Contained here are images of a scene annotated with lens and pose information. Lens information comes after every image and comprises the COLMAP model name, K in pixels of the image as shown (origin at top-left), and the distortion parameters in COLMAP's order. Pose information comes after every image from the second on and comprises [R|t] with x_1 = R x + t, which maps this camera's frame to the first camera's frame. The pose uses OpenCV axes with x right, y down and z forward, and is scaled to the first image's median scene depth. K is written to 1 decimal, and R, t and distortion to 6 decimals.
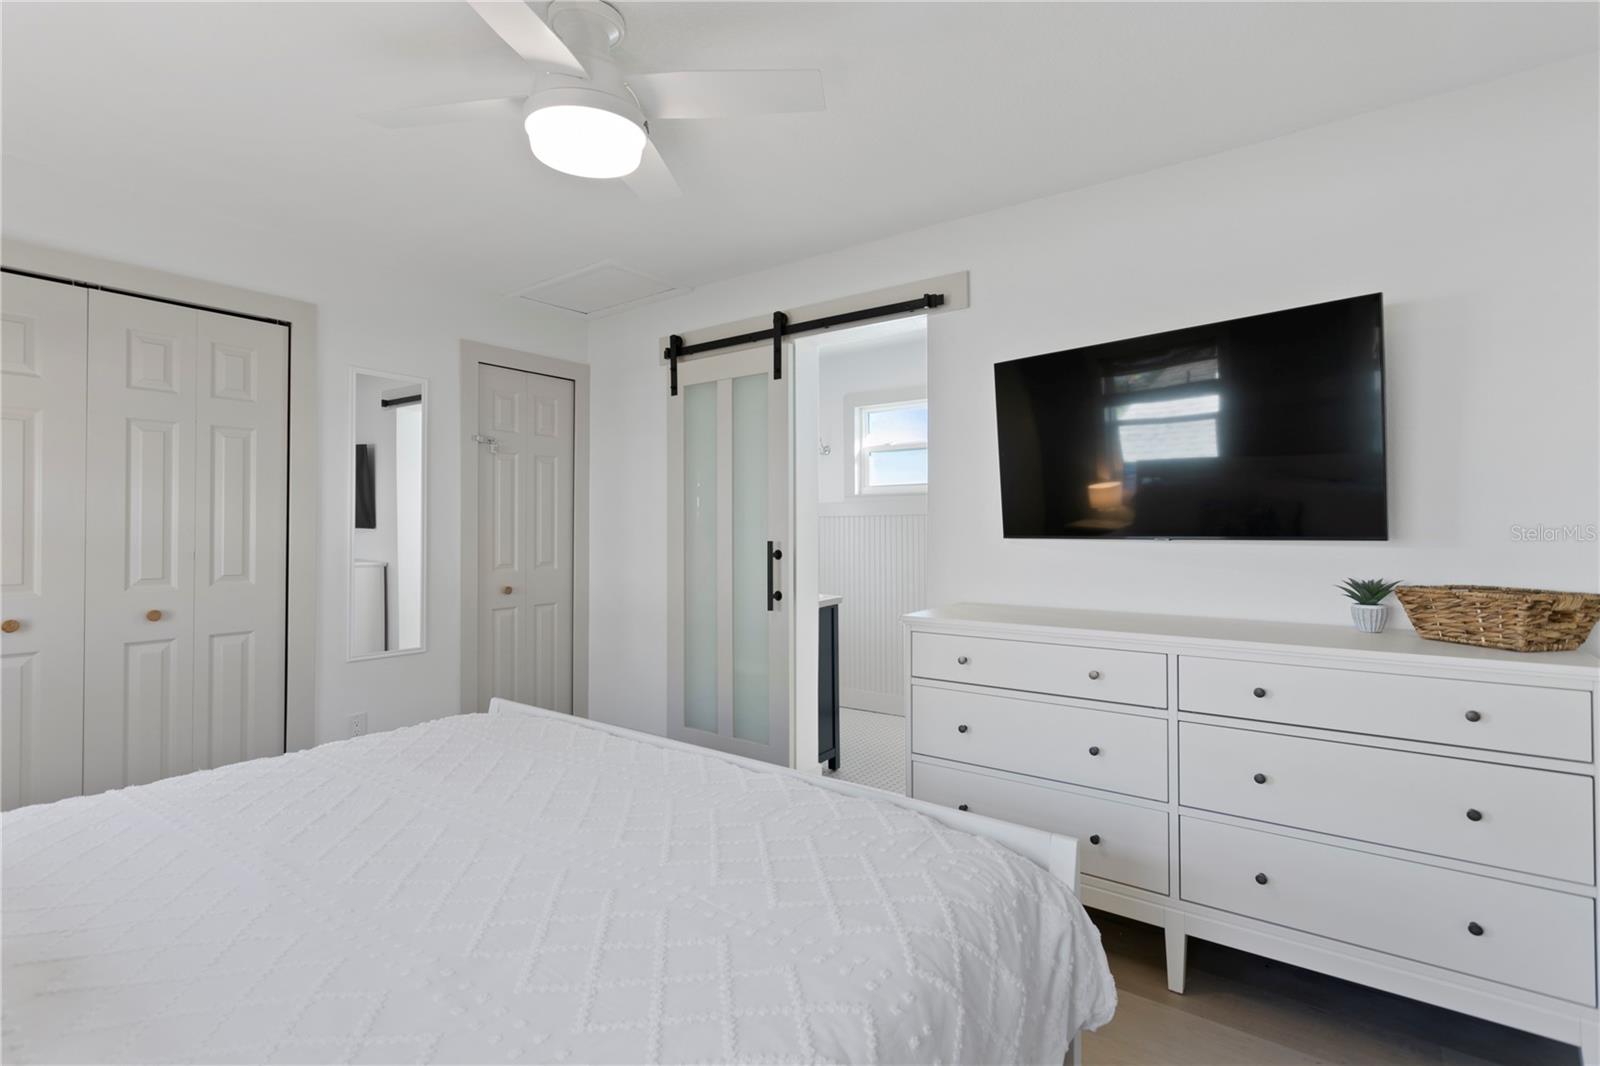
lens RADIAL K [[756.6, 0, 787.1], [0, 756.6, 526.1], [0, 0, 1]] dist [0.000445, 0.000755]
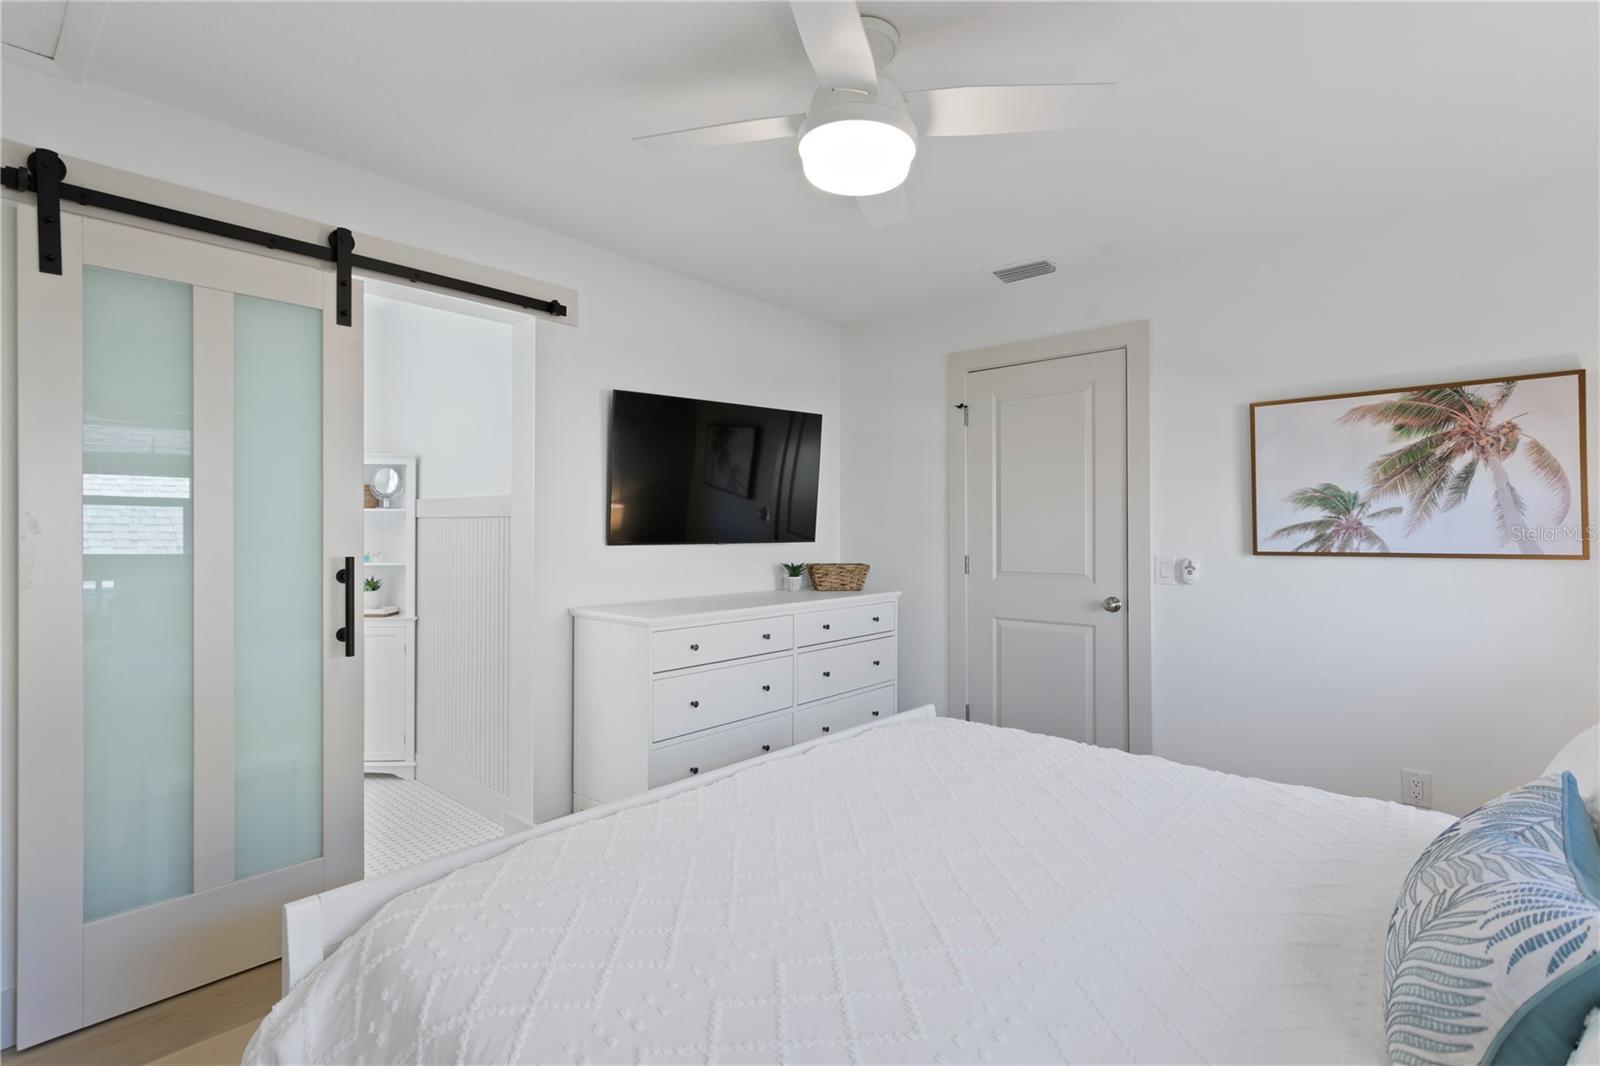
lens RADIAL K [[756.6, 0, 787.1], [0, 756.6, 526.1], [0, 0, 1]] dist [0.000445, 0.000755]
pose [[0.090697, 0.010779, 0.995820, -0.815314], [0.000206, 0.999941, -0.010842, -0.000332], [-0.995878, 0.001188, 0.090690, 0.642280]]
